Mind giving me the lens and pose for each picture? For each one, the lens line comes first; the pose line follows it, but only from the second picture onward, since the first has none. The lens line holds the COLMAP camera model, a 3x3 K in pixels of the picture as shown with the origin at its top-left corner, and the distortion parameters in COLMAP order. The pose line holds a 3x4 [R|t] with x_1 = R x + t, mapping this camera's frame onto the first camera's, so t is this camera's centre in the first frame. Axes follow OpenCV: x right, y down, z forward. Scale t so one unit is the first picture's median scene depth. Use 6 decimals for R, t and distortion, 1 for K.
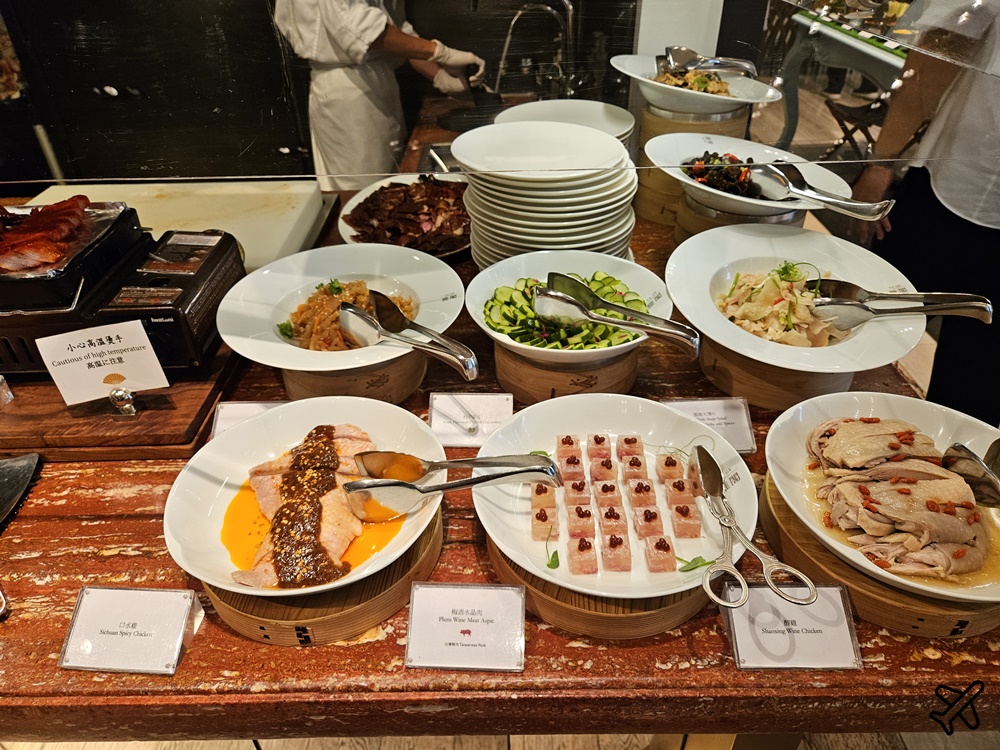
lens RADIAL K [[686.0, 0, 500.0], [0, 686.0, 375.0], [0, 0, 1]] dist [-0.000538, -0.006187]
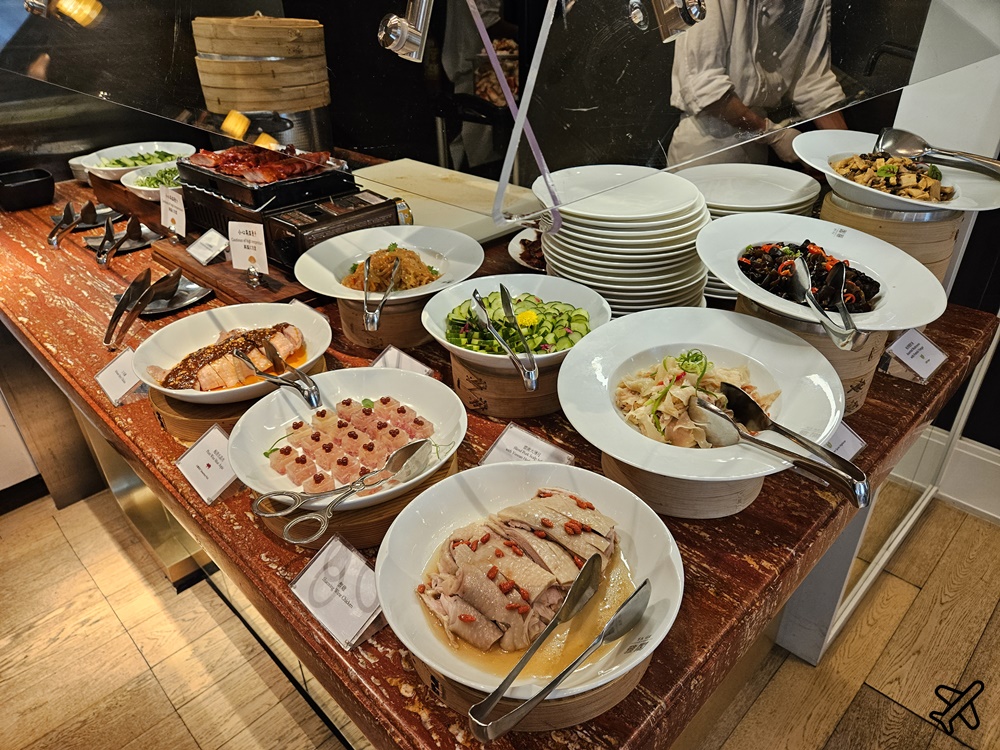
lens RADIAL K [[686.0, 0, 500.0], [0, 686.0, 375.0], [0, 0, 1]] dist [-0.000538, -0.006187]
pose [[0.715017, 0.374933, -0.590064, 1.018917], [-0.412679, 0.907645, 0.076658, -0.129372], [0.564310, 0.188695, 0.803709, 0.161260]]
